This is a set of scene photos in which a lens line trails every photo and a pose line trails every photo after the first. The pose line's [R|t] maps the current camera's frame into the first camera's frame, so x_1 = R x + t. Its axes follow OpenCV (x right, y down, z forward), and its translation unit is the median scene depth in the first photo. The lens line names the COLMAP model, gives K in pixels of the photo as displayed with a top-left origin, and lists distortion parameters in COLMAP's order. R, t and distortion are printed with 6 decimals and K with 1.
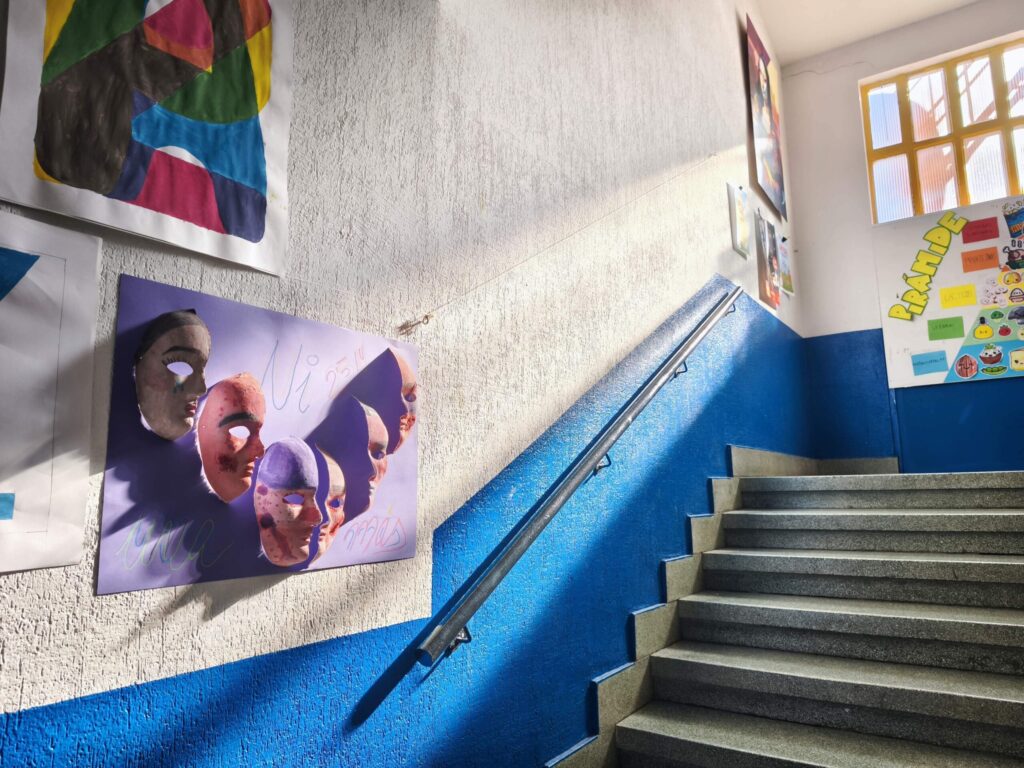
lens RADIAL K [[688.8, 0, 511.5], [0, 688.8, 385.7], [0, 0, 1]] dist [0.016466, -0.023932]
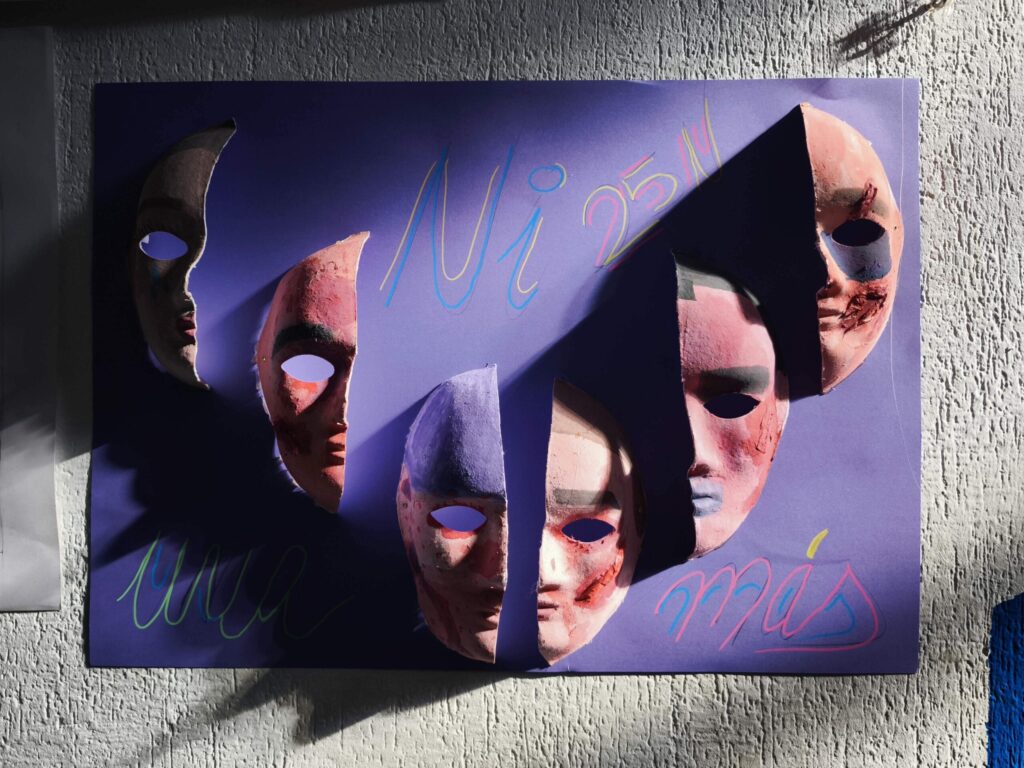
lens RADIAL K [[688.8, 0, 513.2], [0, 688.8, 385.2], [0, 0, 1]] dist [0.016466, -0.023932]
pose [[0.556031, 0.011364, -0.831084, 0.056408], [0.117749, 0.988745, 0.092299, 0.052927], [0.822779, -0.149180, 0.548434, 0.866719]]
